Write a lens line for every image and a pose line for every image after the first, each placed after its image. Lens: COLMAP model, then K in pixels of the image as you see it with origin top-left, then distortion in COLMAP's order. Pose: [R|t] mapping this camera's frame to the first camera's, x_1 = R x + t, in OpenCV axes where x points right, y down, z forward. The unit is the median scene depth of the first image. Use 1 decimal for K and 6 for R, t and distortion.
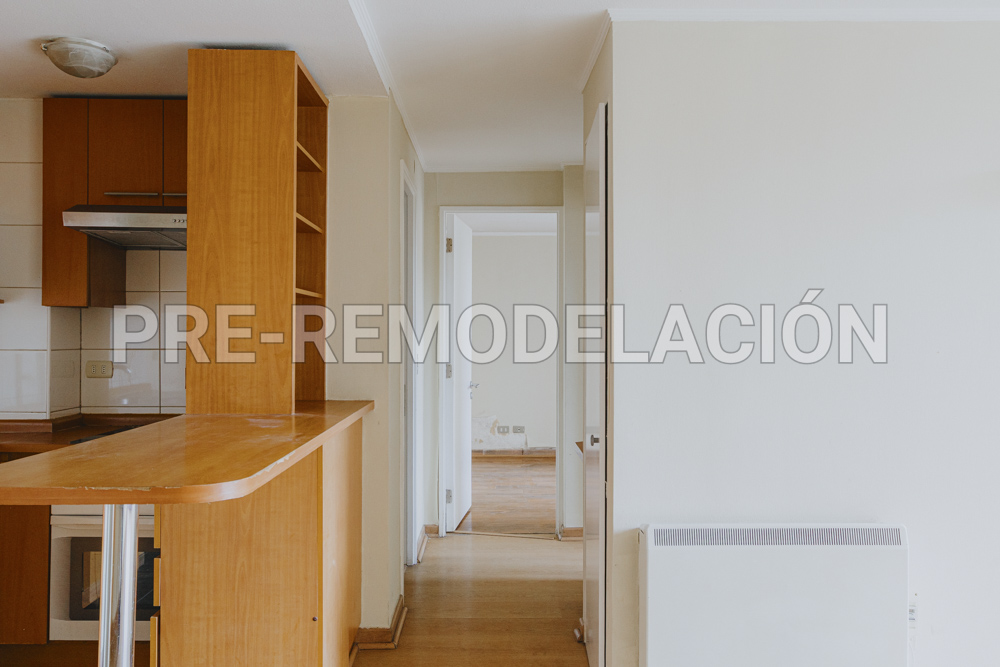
lens RADIAL K [[735.9, 0, 500.0], [0, 735.9, 333.5], [0, 0, 1]] dist [-0.009313, 0.001421]
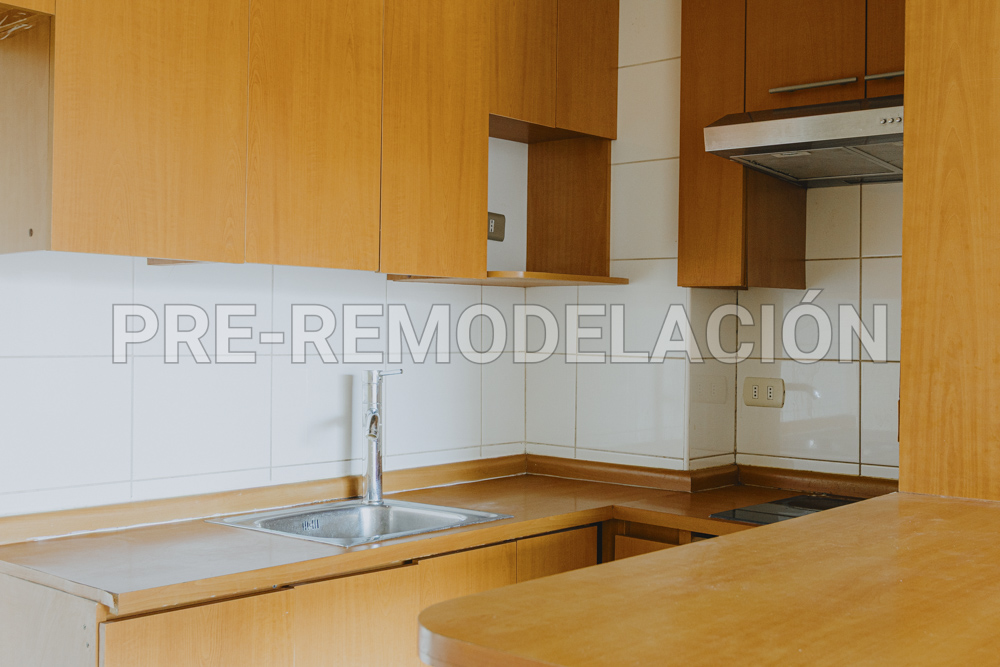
lens RADIAL K [[1160.8, 0, 500.0], [0, 1160.8, 333.5], [0, 0, 1]] dist [-0.003628, 0.057696]
pose [[0.731775, 0.006265, -0.681518, -0.069989], [-0.006275, 0.999977, 0.002454, 0.000304], [0.681518, 0.002481, 0.731797, 0.189281]]
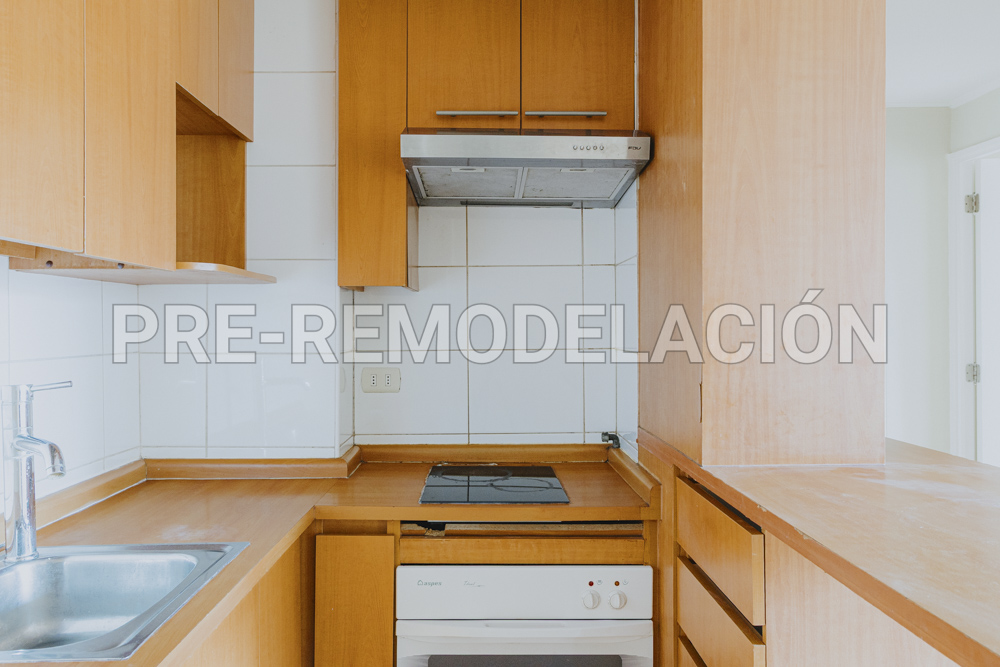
lens RADIAL K [[734.7, 0, 496.7], [0, 734.7, 324.1], [0, 0, 1]] dist [-0.006891, 0.004701]
pose [[0.999872, -0.008667, -0.013484, -0.490423], [0.008631, 0.999959, -0.002781, -0.000689], [0.013508, 0.002664, 0.999905, 0.359698]]
